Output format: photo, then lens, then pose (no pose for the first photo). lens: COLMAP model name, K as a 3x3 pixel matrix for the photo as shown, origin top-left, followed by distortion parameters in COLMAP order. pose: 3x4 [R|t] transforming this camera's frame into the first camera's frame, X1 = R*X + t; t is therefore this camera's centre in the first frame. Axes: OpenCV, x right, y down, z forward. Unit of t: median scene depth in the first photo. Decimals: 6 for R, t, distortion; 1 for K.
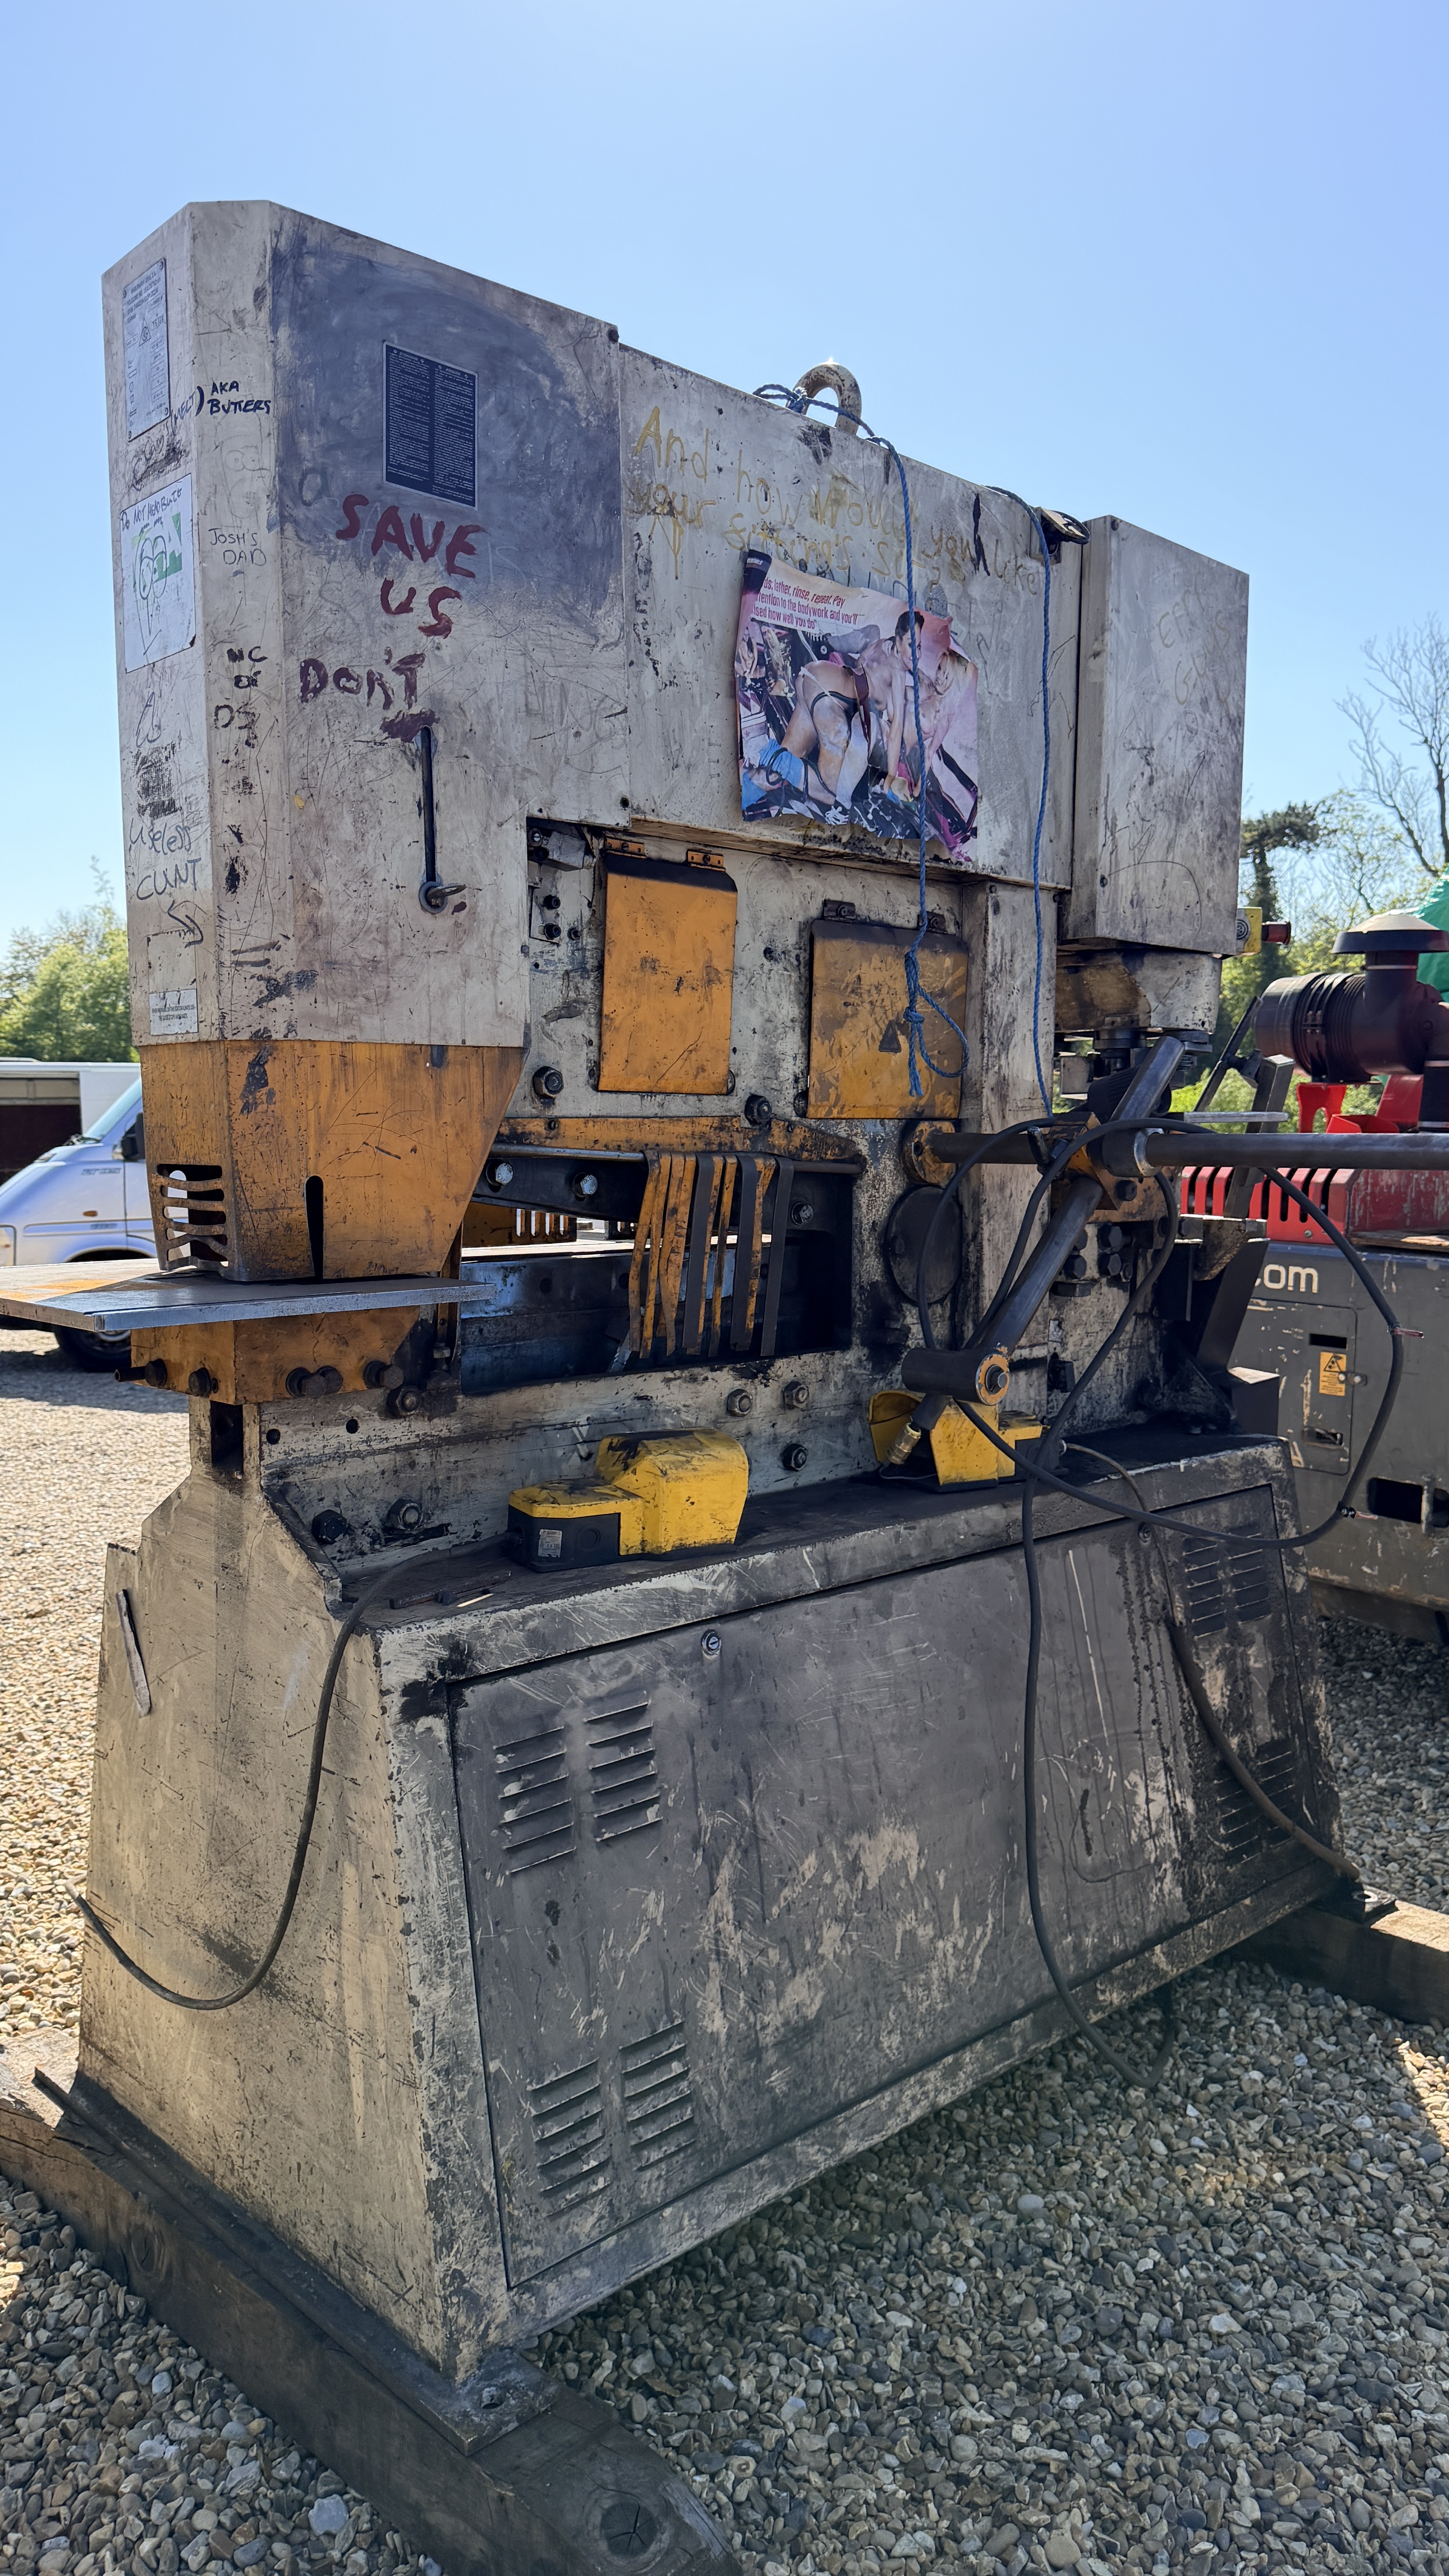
lens RADIAL K [[1803.9, 0, 724.5], [0, 1803.9, 1288.0], [0, 0, 1]] dist [0.191112, -0.467893]
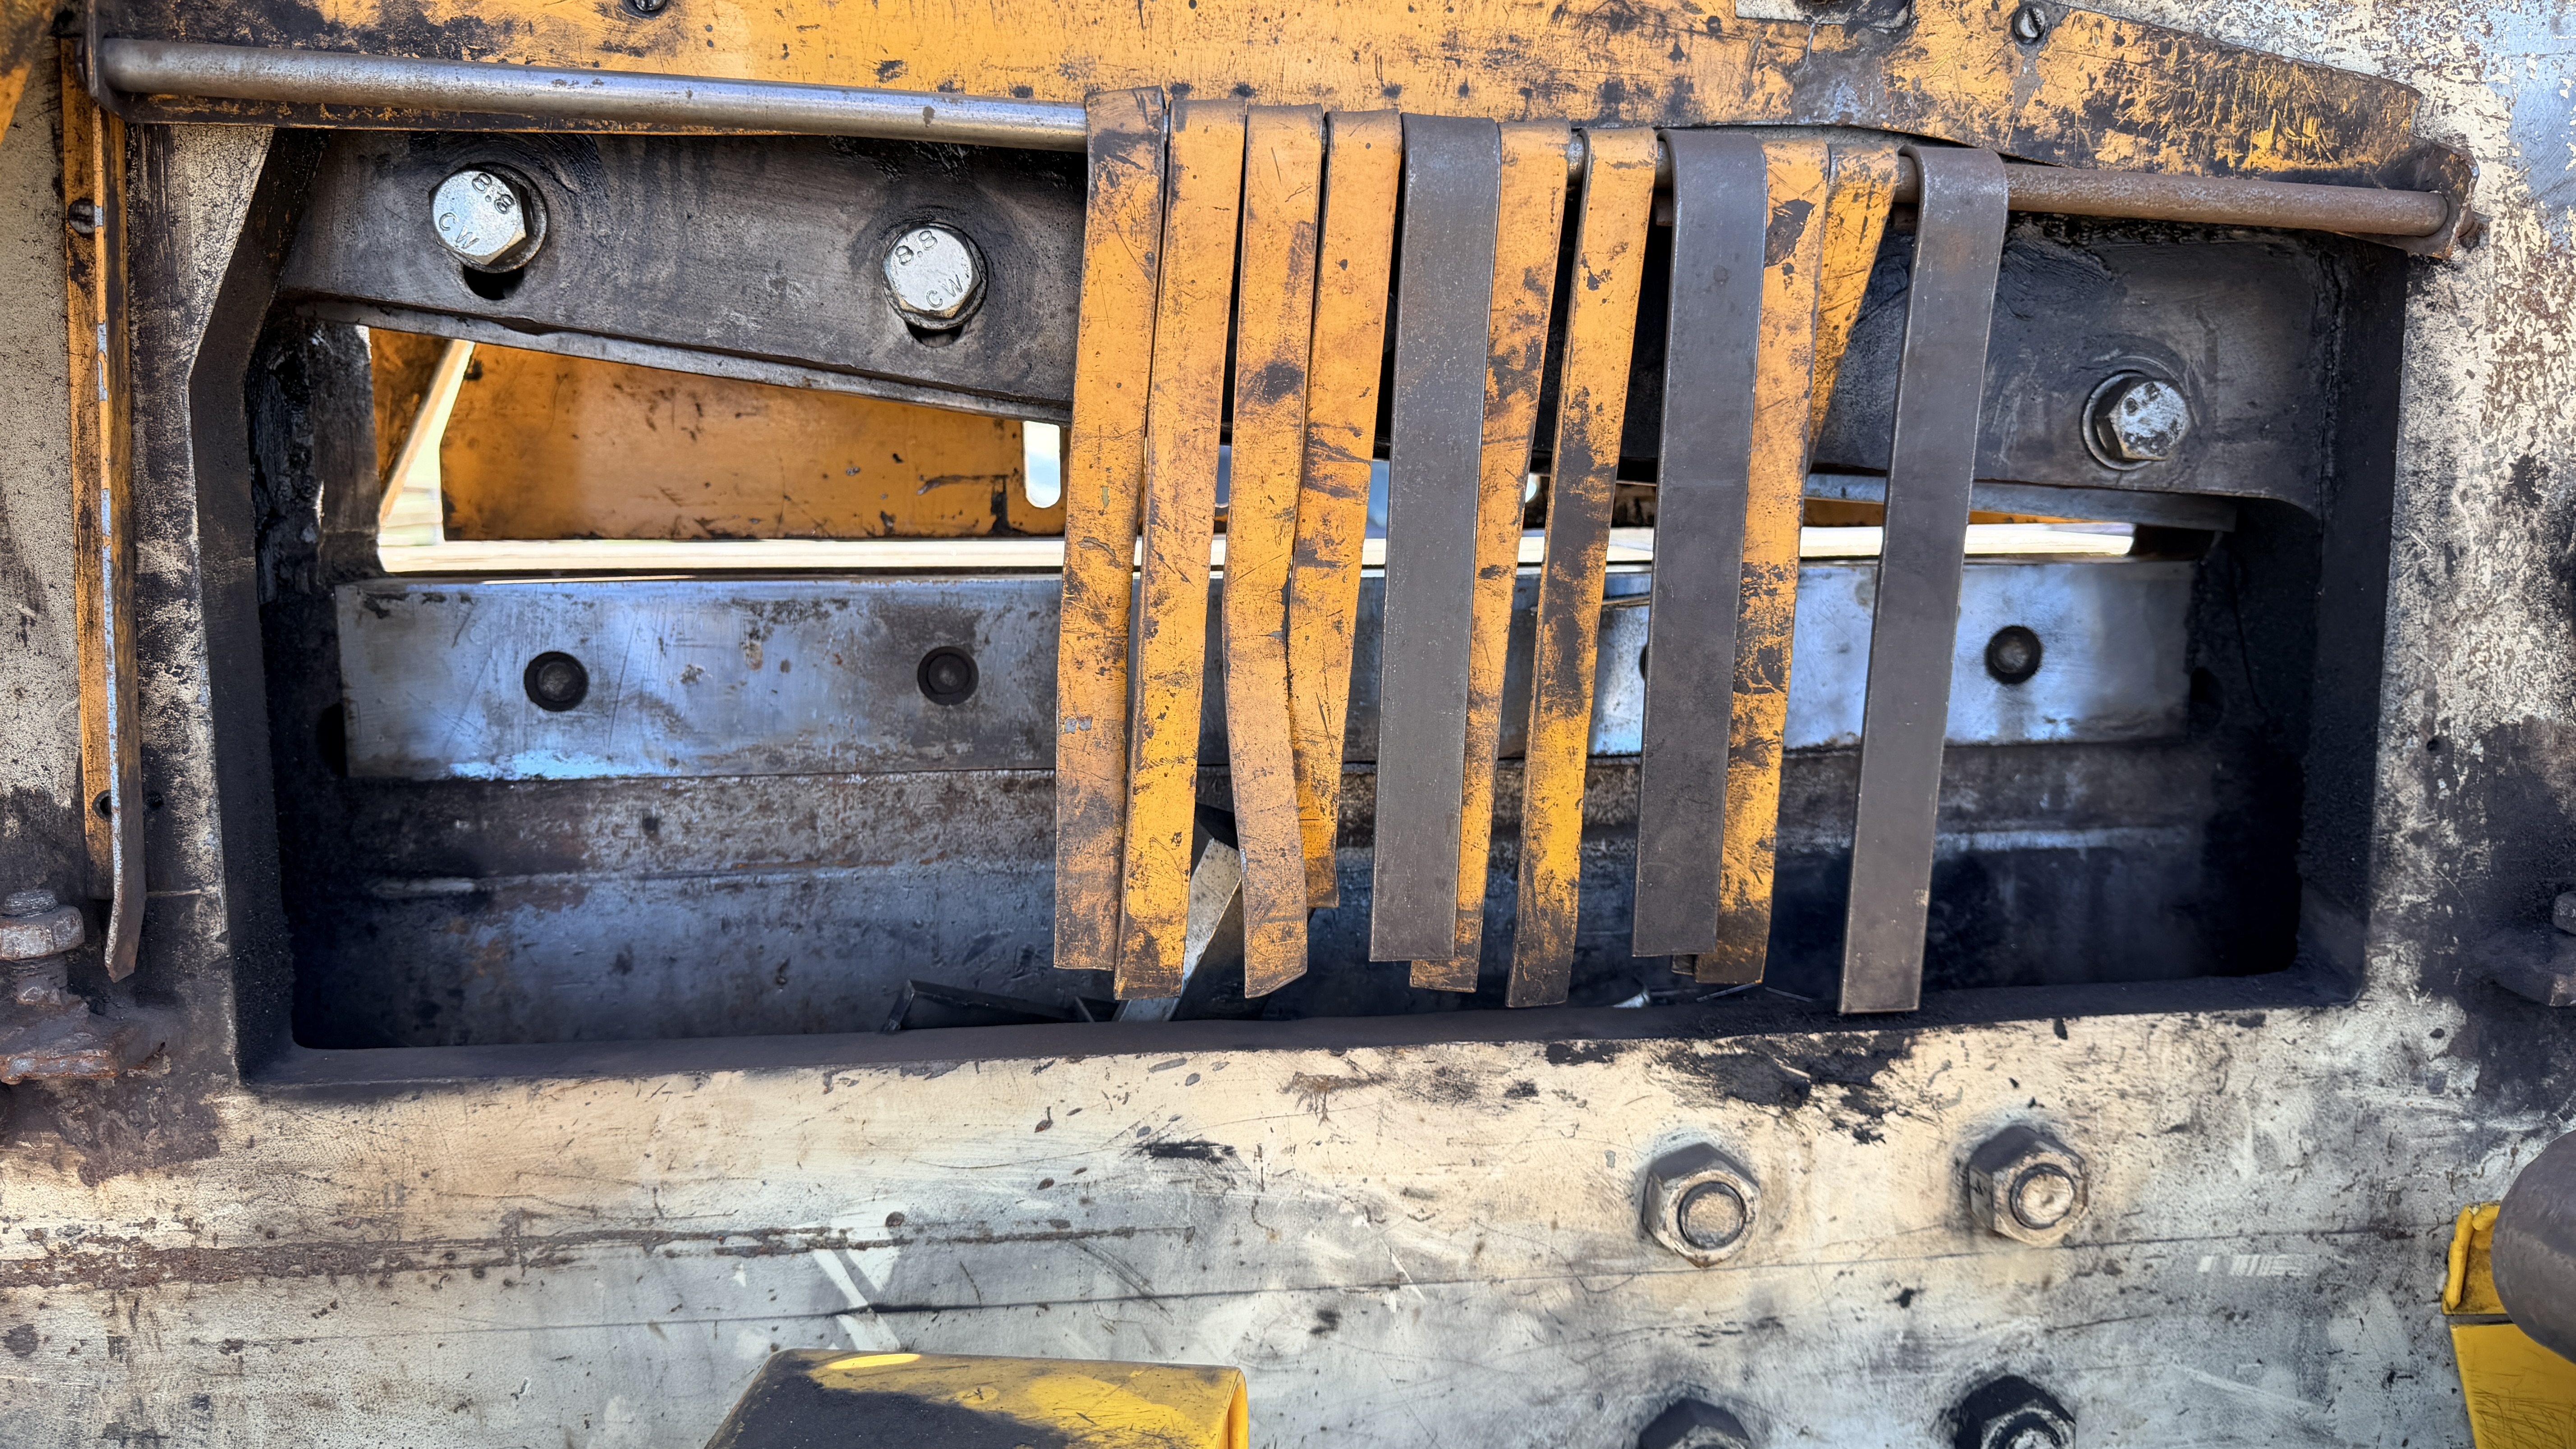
lens RADIAL K [[1871.4, 0, 1285.6], [0, 1871.4, 697.0], [0, 0, 1]] dist [0.037306, -0.069157]
pose [[0.796355, 0.063740, -0.601462, 0.119283], [-0.041110, 0.997836, 0.051314, -0.014916], [0.603431, -0.016138, 0.797252, 0.836392]]
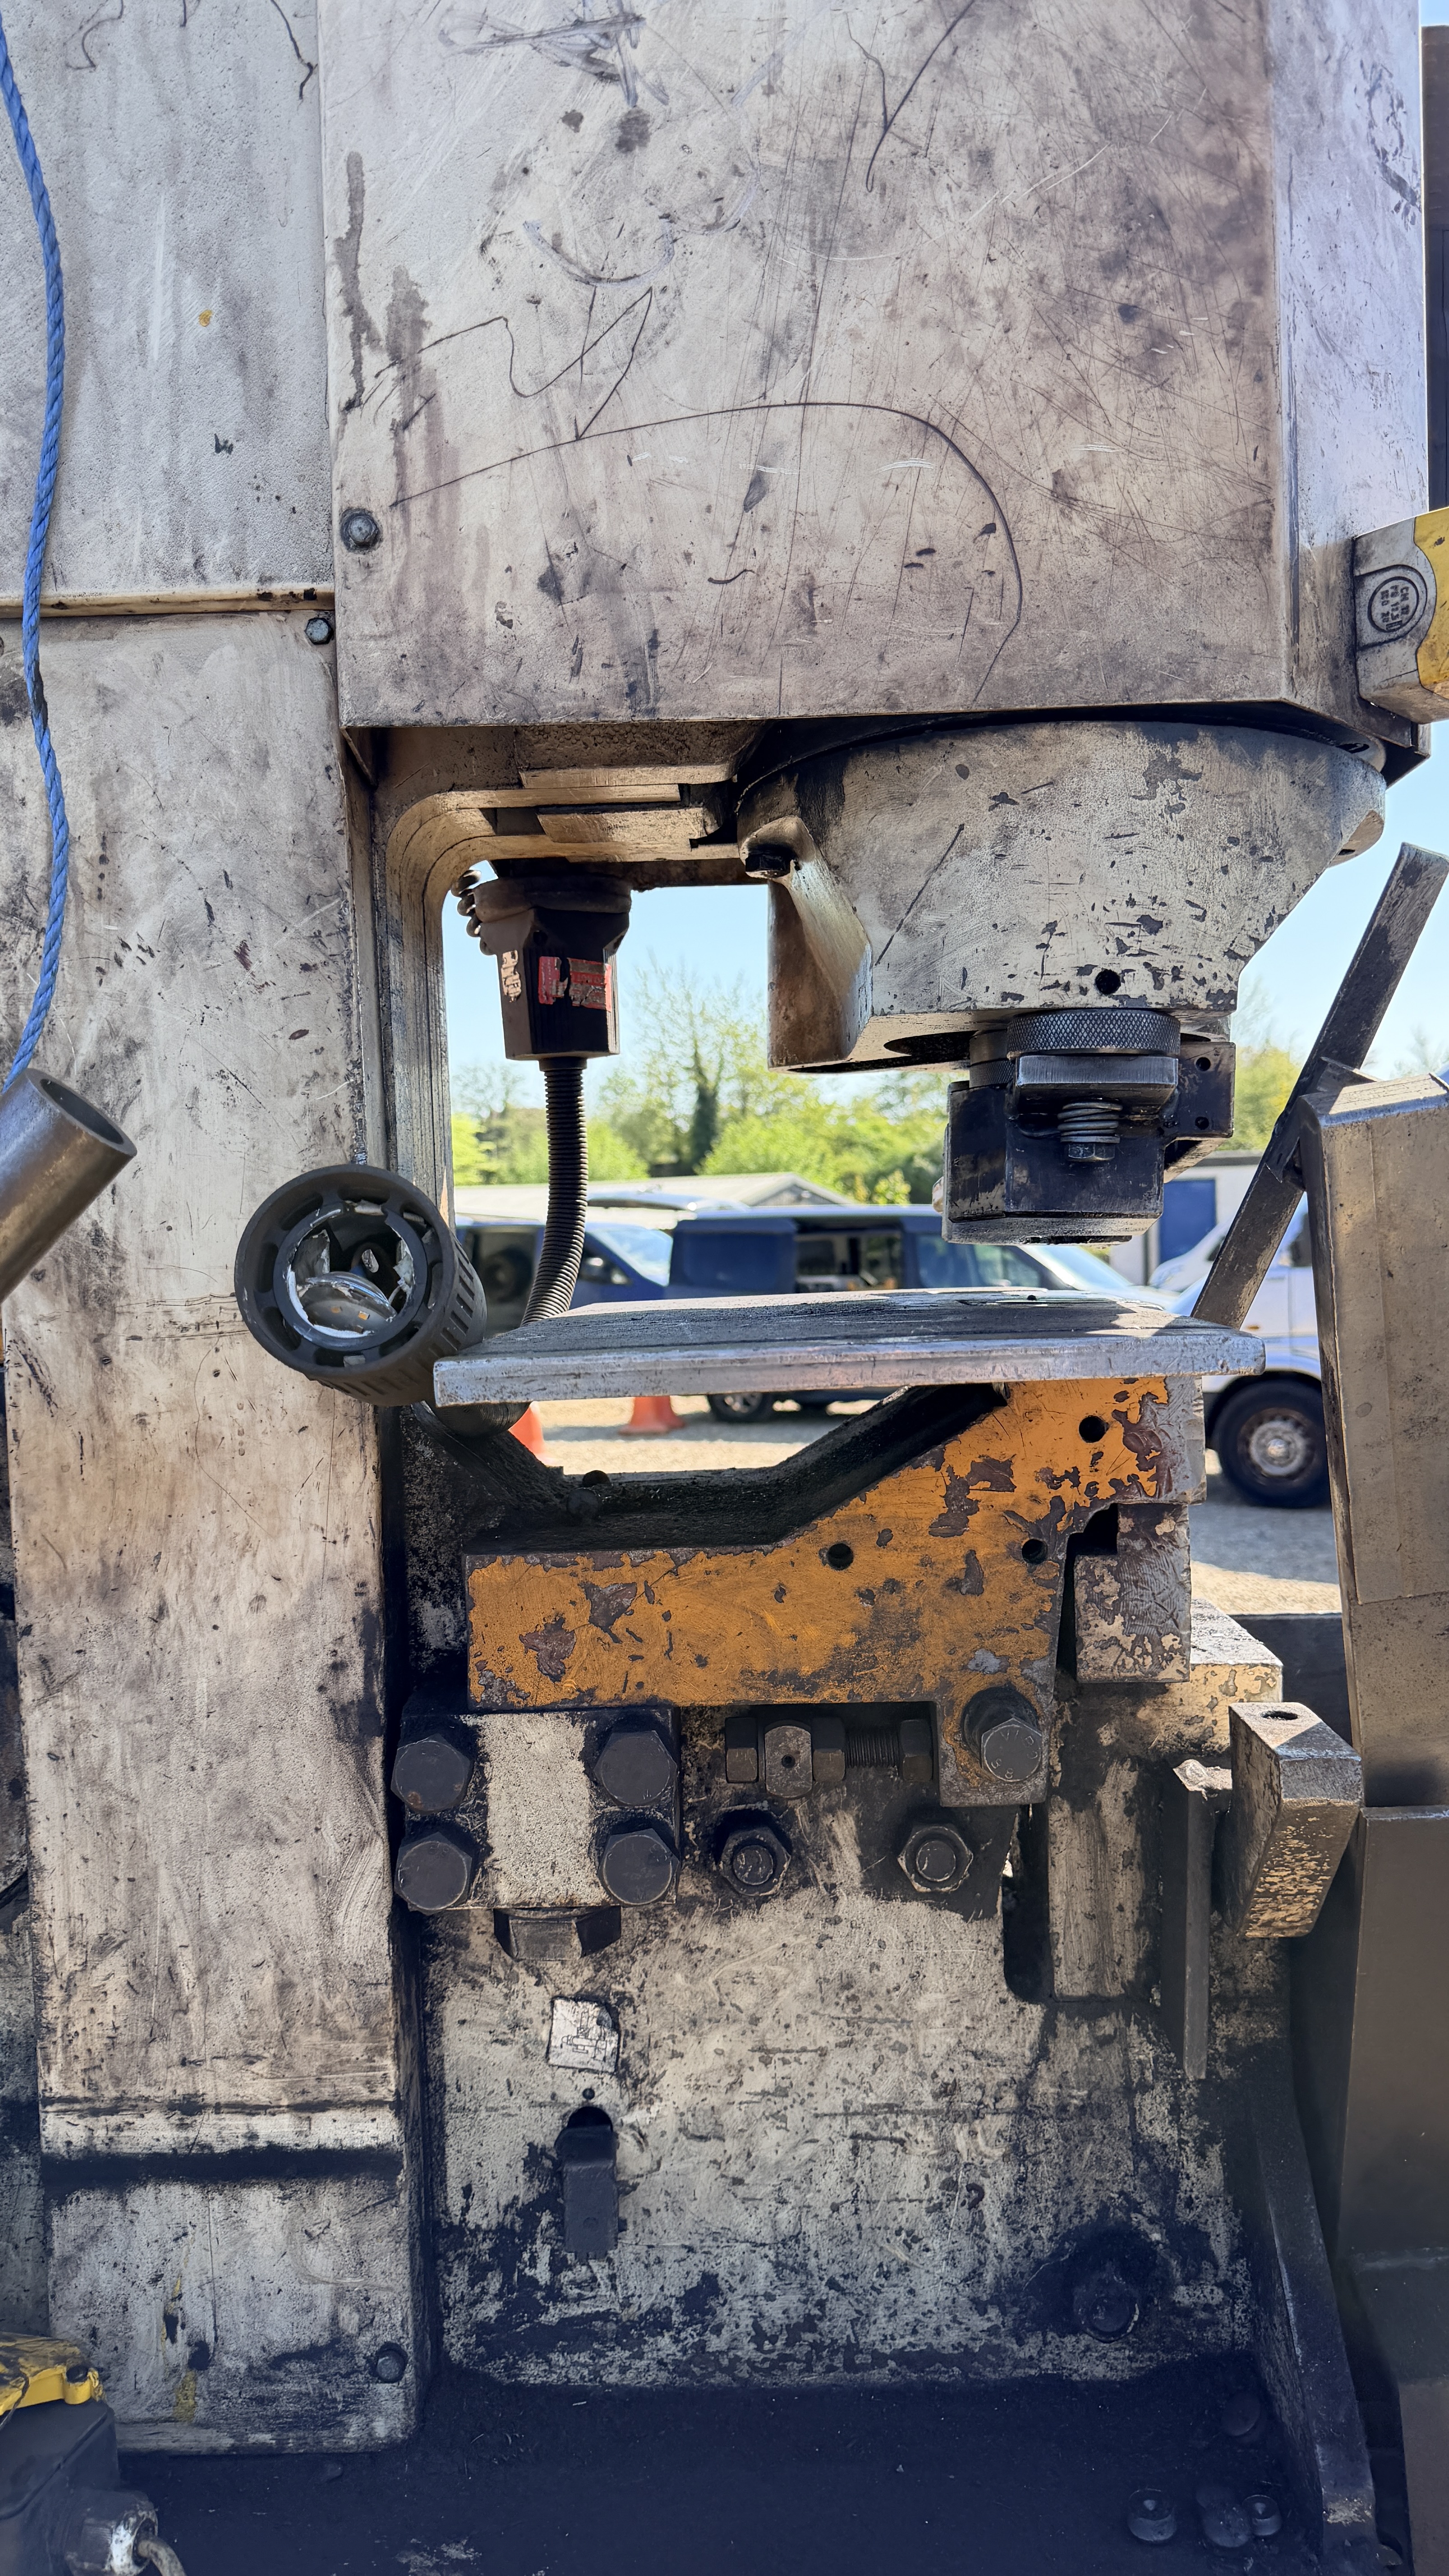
lens RADIAL K [[1896.3, 0, 731.6], [0, 1896.3, 1301.9], [0, 0, 1]] dist [0.047190, -0.082496]
pose [[0.708656, -0.005644, -0.705532, 0.558141], [-0.024646, 0.999160, -0.032748, -0.117364], [0.705124, 0.040596, 0.707921, 1.028438]]
